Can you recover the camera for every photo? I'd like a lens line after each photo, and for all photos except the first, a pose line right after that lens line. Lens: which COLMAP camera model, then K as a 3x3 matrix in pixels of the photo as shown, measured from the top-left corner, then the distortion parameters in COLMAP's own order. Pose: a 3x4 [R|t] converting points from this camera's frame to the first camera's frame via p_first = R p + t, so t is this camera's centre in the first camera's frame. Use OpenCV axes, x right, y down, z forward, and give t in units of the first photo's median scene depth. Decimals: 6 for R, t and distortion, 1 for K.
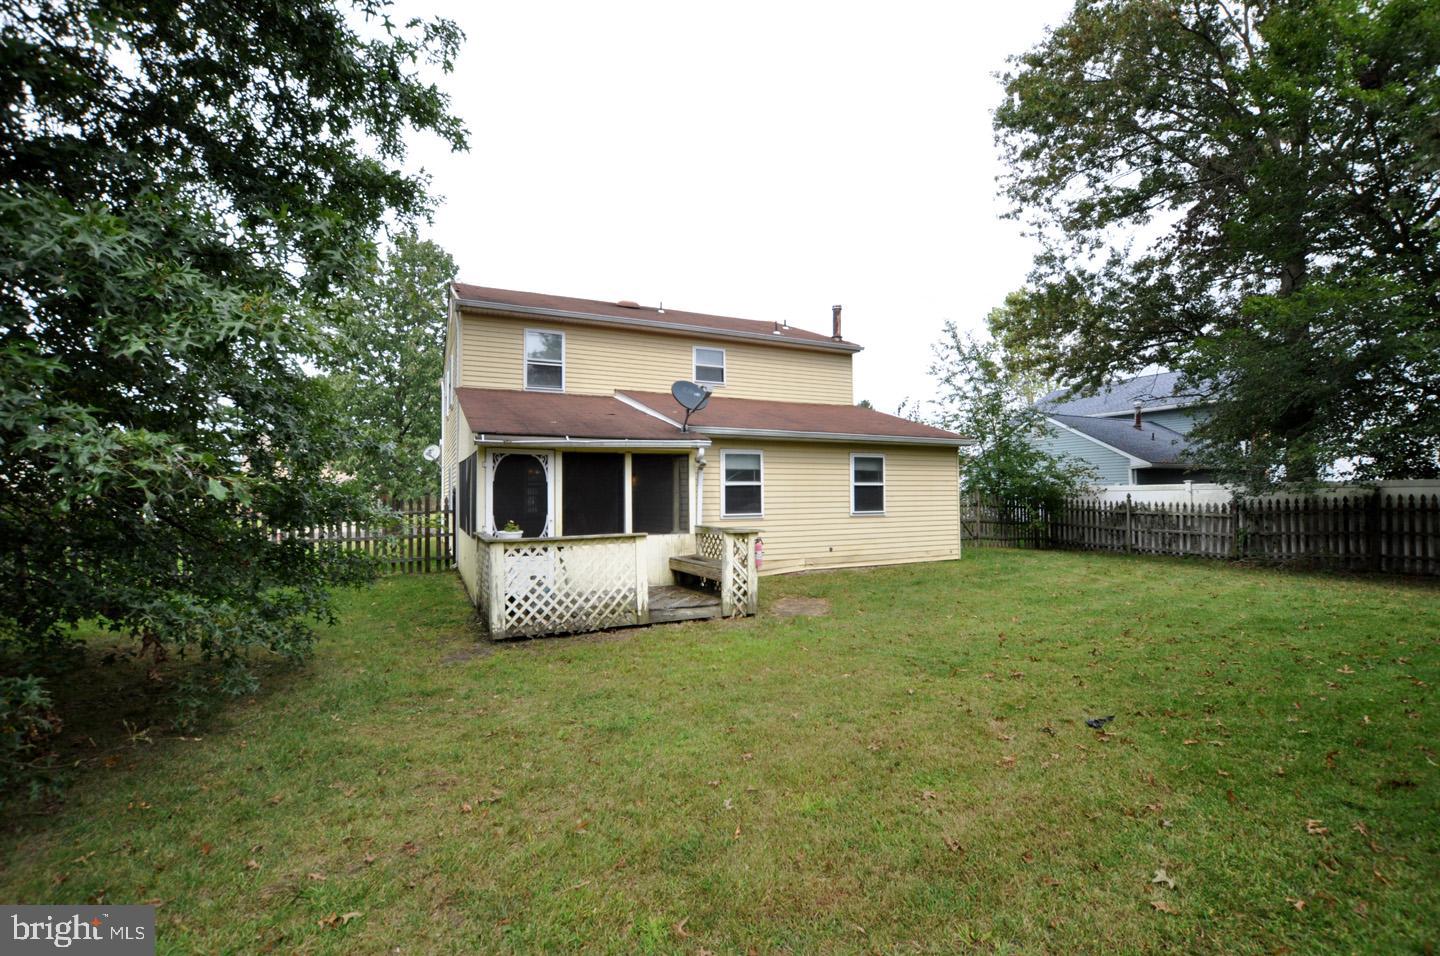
lens RADIAL K [[626.0, 0, 720.7], [0, 626.0, 482.7], [0, 0, 1]] dist [-0.021316, 0.000285]
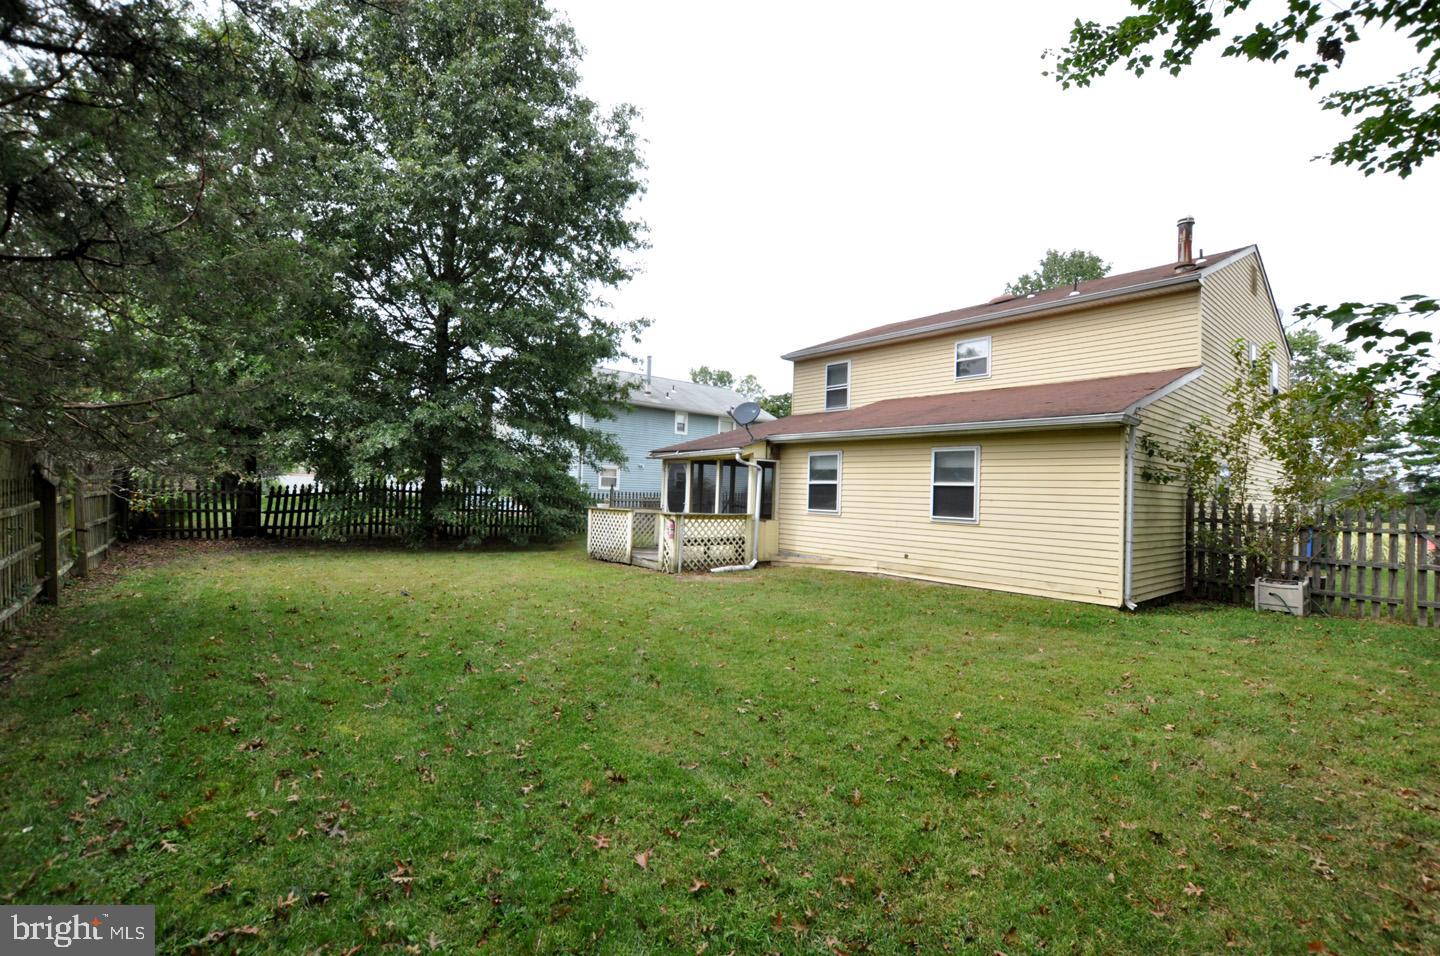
lens RADIAL K [[626.0, 0, 721.0], [0, 626.0, 476.0], [0, 0, 1]] dist [-0.021316, 0.000285]
pose [[0.200760, -0.006032, -0.979622, 1.009658], [-0.009723, 0.999920, -0.008149, 0.000991], [0.979592, 0.011161, 0.200685, 0.558475]]
